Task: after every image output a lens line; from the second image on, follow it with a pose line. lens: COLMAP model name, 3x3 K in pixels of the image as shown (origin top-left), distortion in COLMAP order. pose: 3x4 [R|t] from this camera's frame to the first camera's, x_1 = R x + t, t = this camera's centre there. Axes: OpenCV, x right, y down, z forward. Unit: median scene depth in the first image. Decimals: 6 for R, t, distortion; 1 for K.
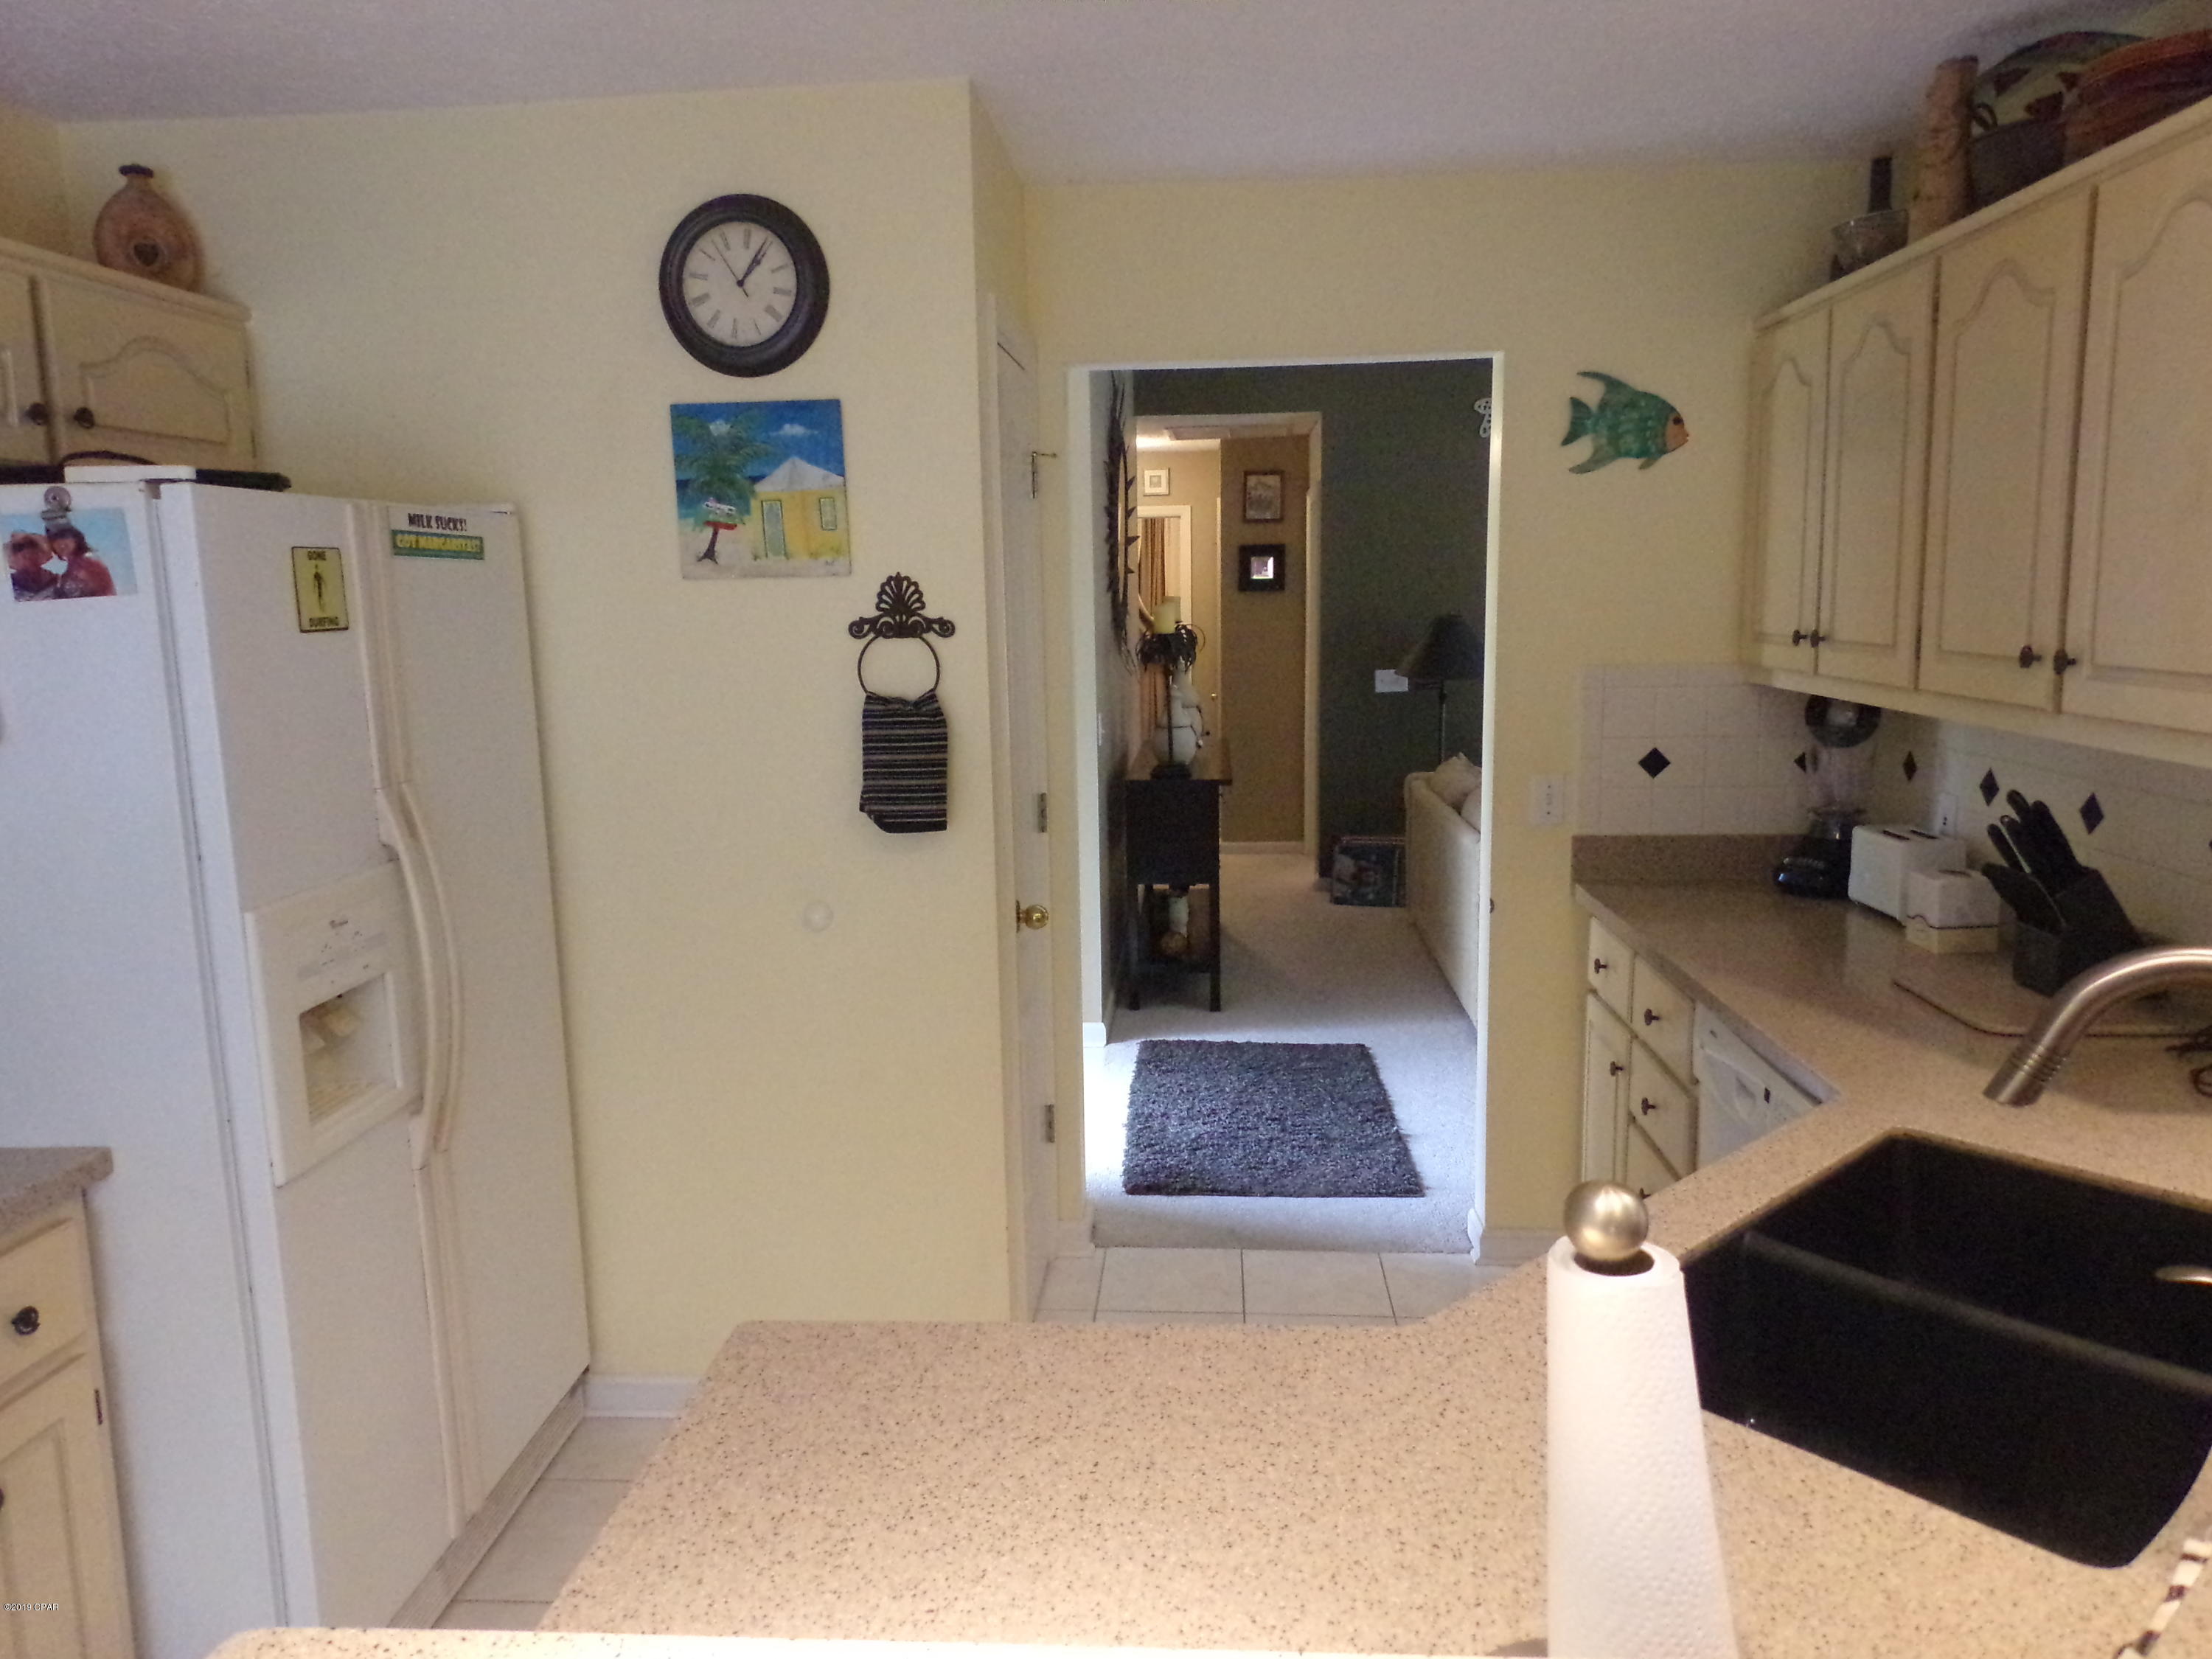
lens RADIAL K [[1531.7, 0, 1106.0], [0, 1531.7, 829.5], [0, 0, 1]] dist [0.076043, -0.104908]
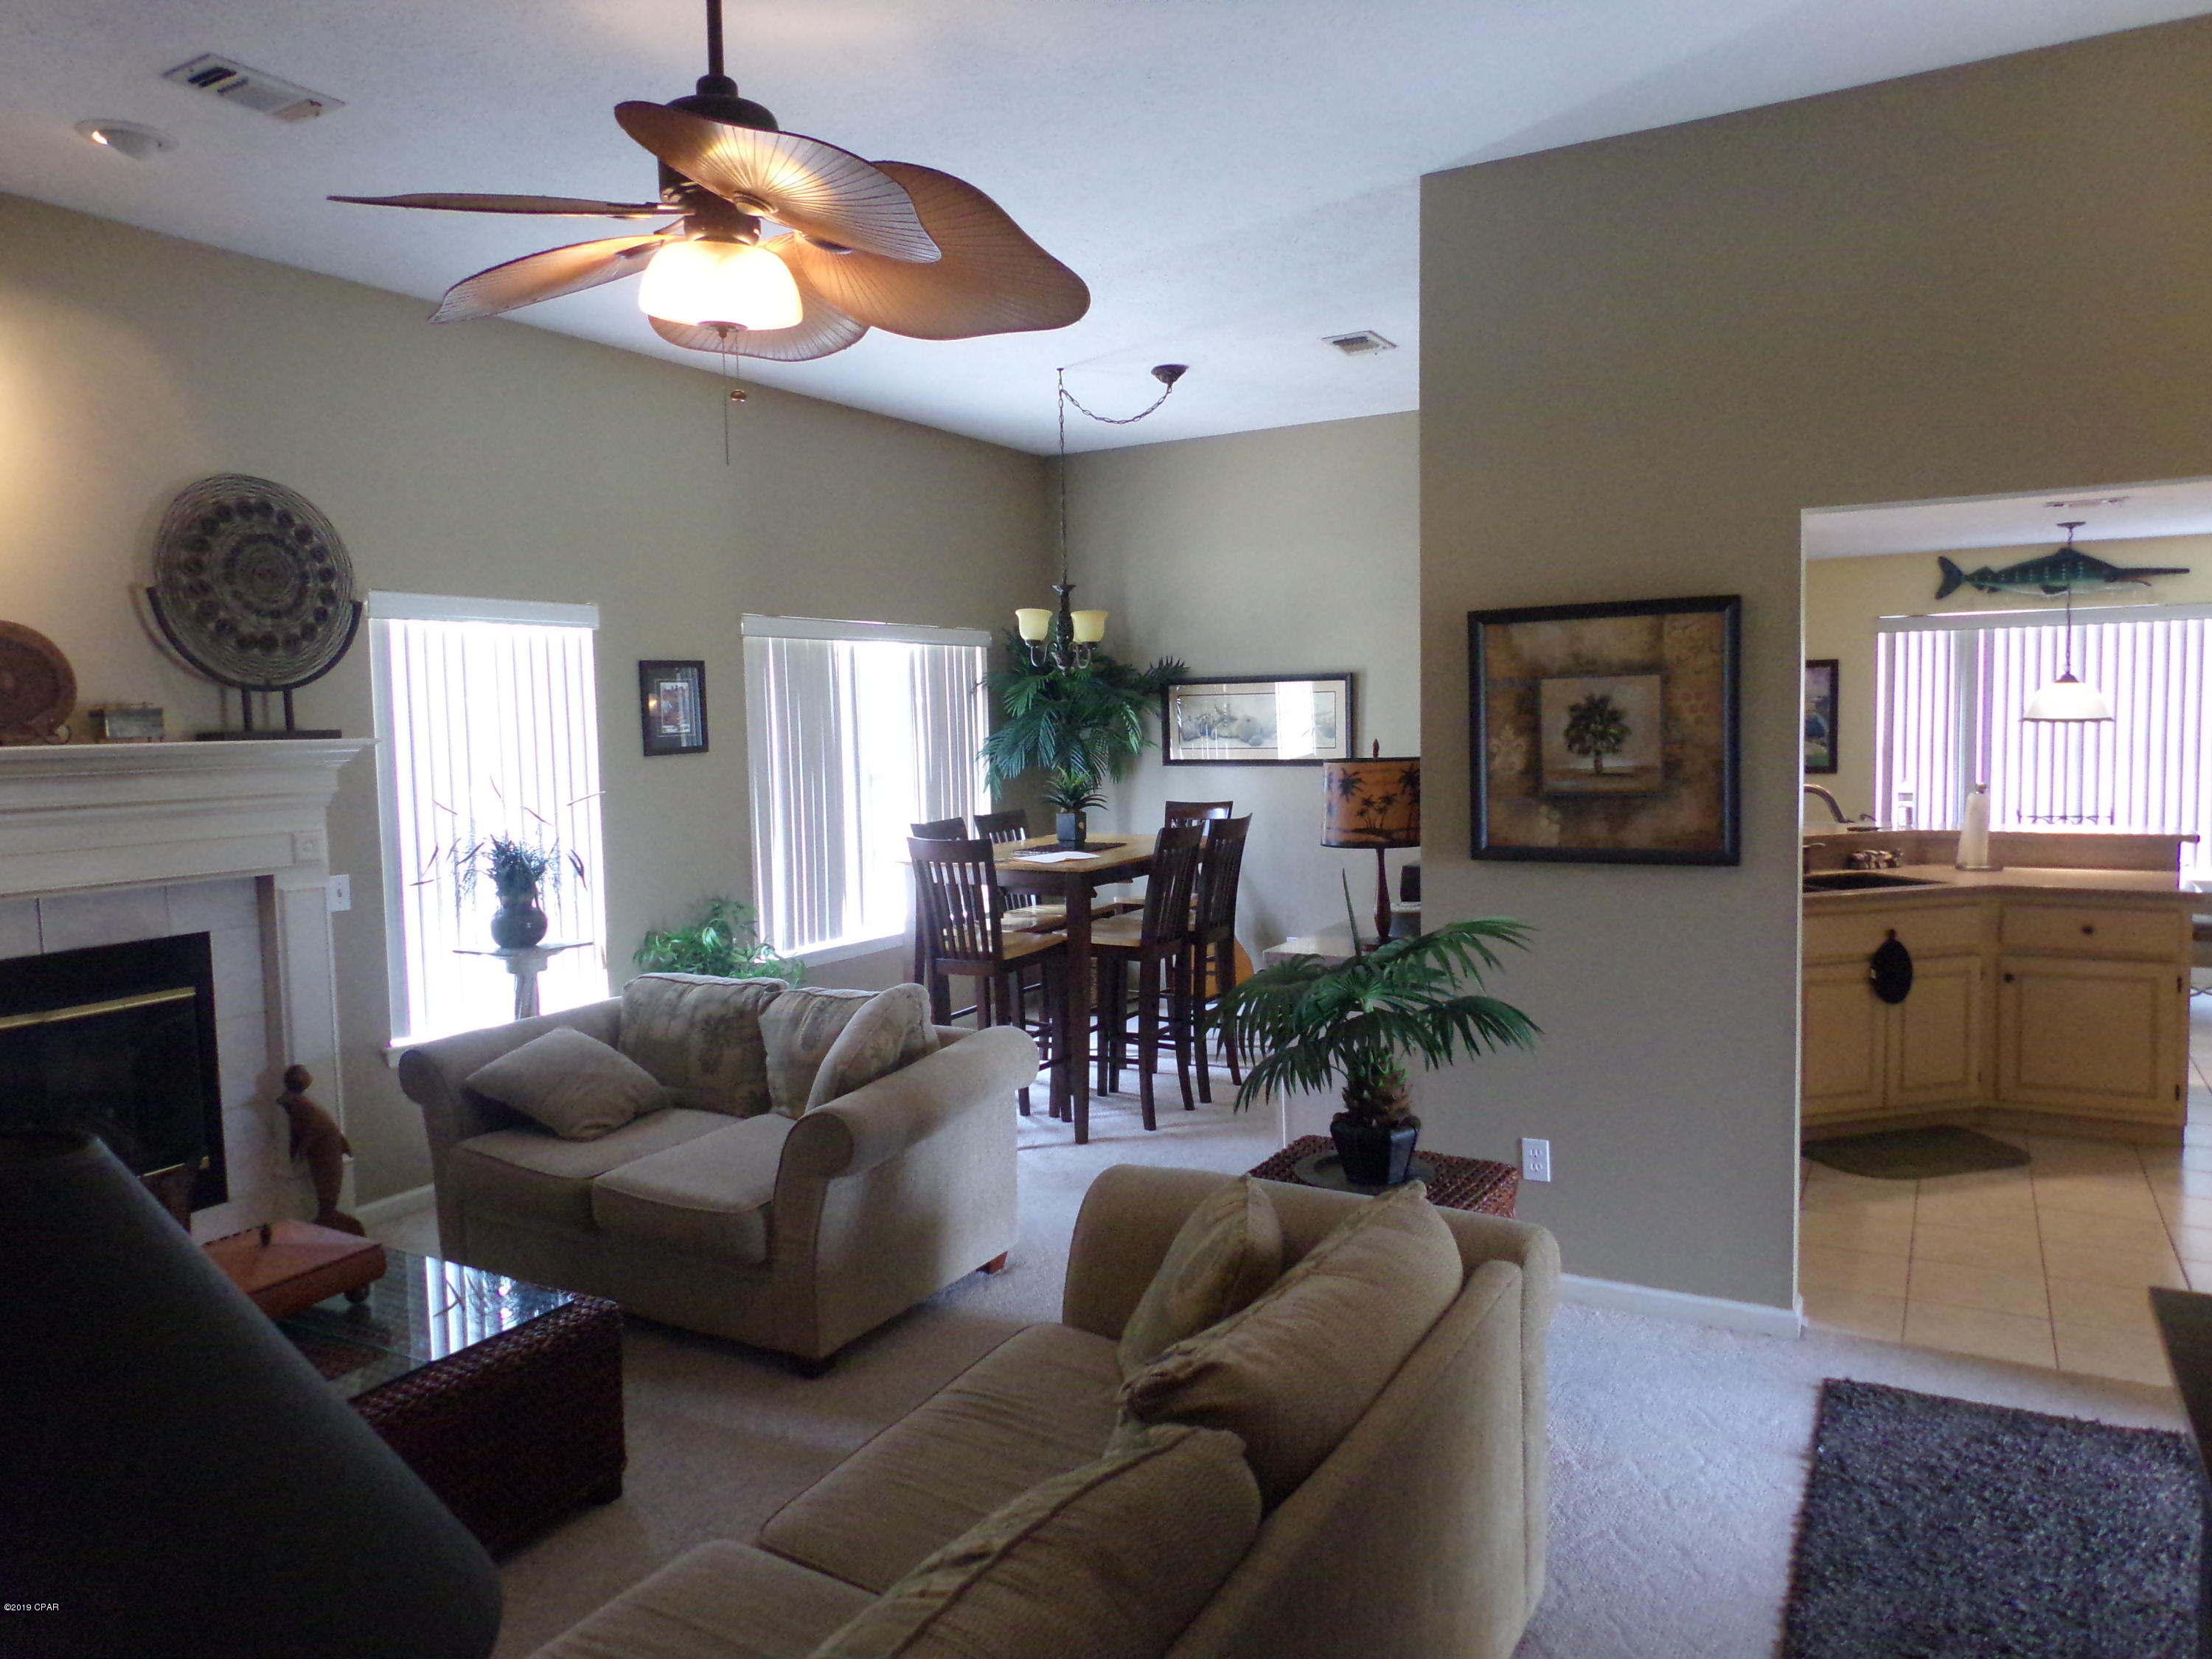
lens RADIAL K [[1483.8, 0, 1106.0], [0, 1483.8, 829.5], [0, 0, 1]] dist [0.001380, 0.001630]
pose [[-0.897994, 0.004319, 0.439987, 0.283096], [0.102303, 0.974598, 0.199229, -0.430208], [-0.427951, 0.223918, -0.875625, 2.668624]]
